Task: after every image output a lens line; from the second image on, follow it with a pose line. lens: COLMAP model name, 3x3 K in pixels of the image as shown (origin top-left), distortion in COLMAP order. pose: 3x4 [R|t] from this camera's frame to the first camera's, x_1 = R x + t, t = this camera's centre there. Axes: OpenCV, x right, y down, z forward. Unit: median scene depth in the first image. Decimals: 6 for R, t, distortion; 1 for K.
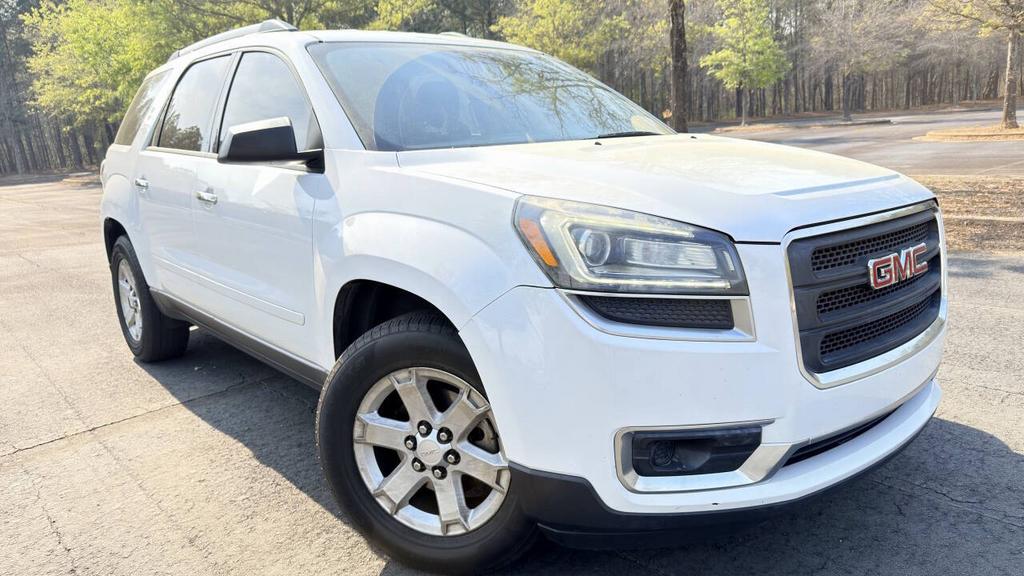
lens RADIAL K [[710.7, 0, 517.5], [0, 710.7, 285.0], [0, 0, 1]] dist [-0.032812, -0.003092]
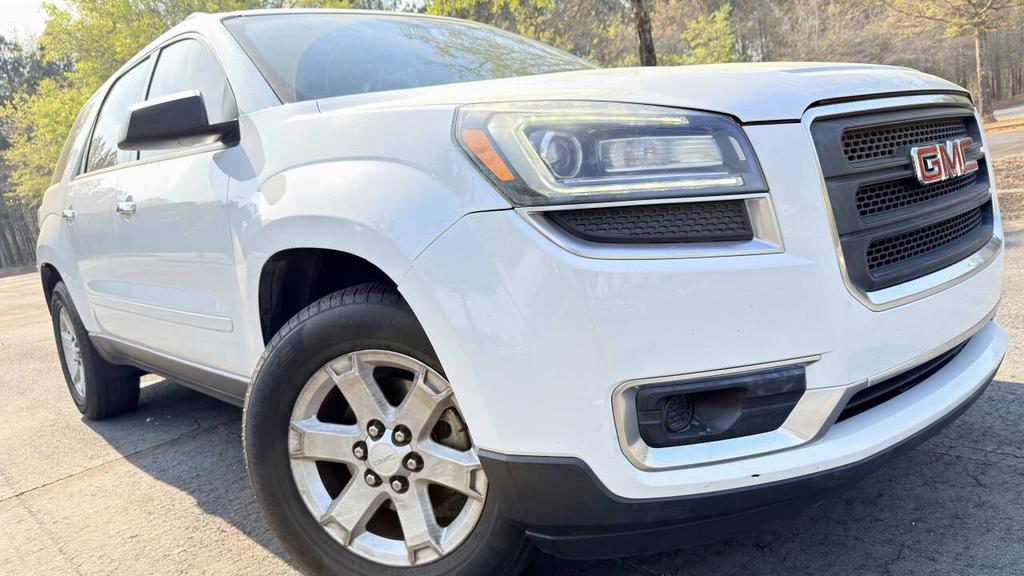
lens RADIAL K [[710.7, 0, 517.5], [0, 710.7, 285.0], [0, 0, 1]] dist [-0.032812, -0.003092]
pose [[0.995346, -0.095893, 0.009494, 0.032985], [0.096327, 0.992803, -0.071155, 0.110535], [-0.002602, 0.071738, 0.997420, 0.195215]]
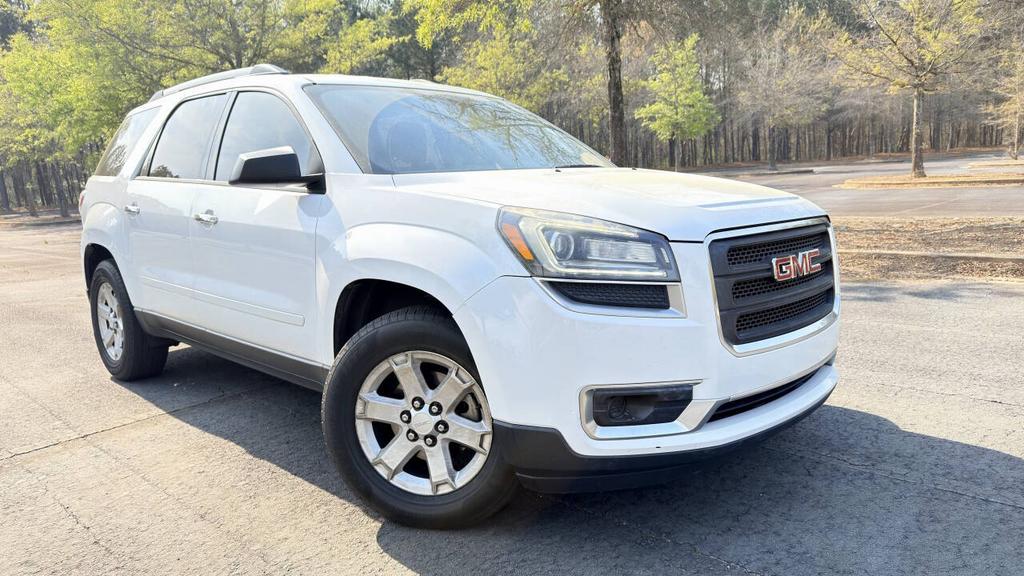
lens RADIAL K [[710.7, 0, 517.5], [0, 710.7, 285.0], [0, 0, 1]] dist [-0.032812, -0.003092]
pose [[0.996477, -0.001634, 0.083856, -0.062075], [0.007101, 0.997864, -0.064941, 0.079750], [-0.083571, 0.065308, 0.994360, -0.205539]]
